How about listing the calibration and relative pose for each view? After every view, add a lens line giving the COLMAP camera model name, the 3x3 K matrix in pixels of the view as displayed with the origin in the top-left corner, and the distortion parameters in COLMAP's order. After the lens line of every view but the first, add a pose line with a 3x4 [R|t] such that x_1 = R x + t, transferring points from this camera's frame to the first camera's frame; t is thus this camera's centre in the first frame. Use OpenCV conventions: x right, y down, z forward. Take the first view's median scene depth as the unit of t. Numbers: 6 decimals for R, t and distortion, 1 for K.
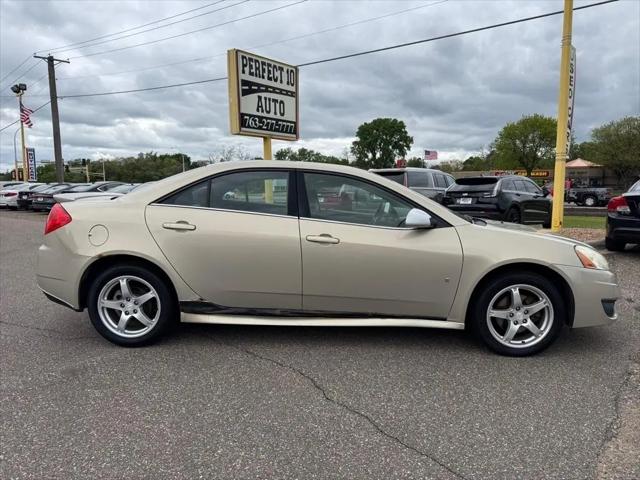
lens RADIAL K [[453.9, 0, 319.7], [0, 453.9, 249.2], [0, 0, 1]] dist [0.047019, -0.006471]
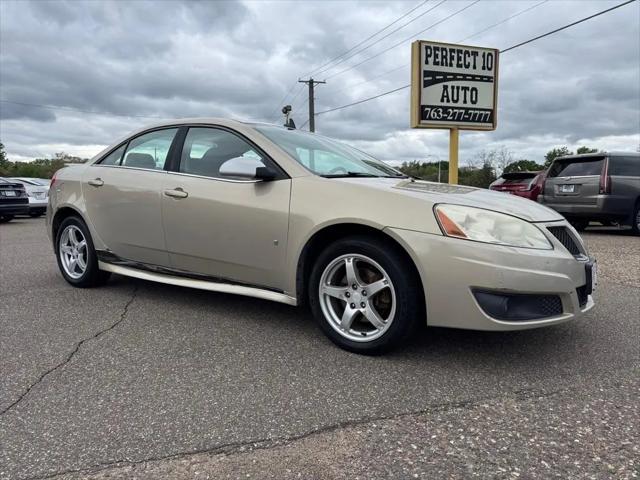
lens RADIAL K [[454.2, 0, 321.5], [0, 454.2, 243.9], [0, 0, 1]] dist [0.039392, -0.050380]
pose [[0.850650, 0.056774, -0.522658, 0.161414], [-0.069467, 0.997573, -0.004699, 0.014197], [0.521123, 0.040305, 0.852529, 0.072074]]
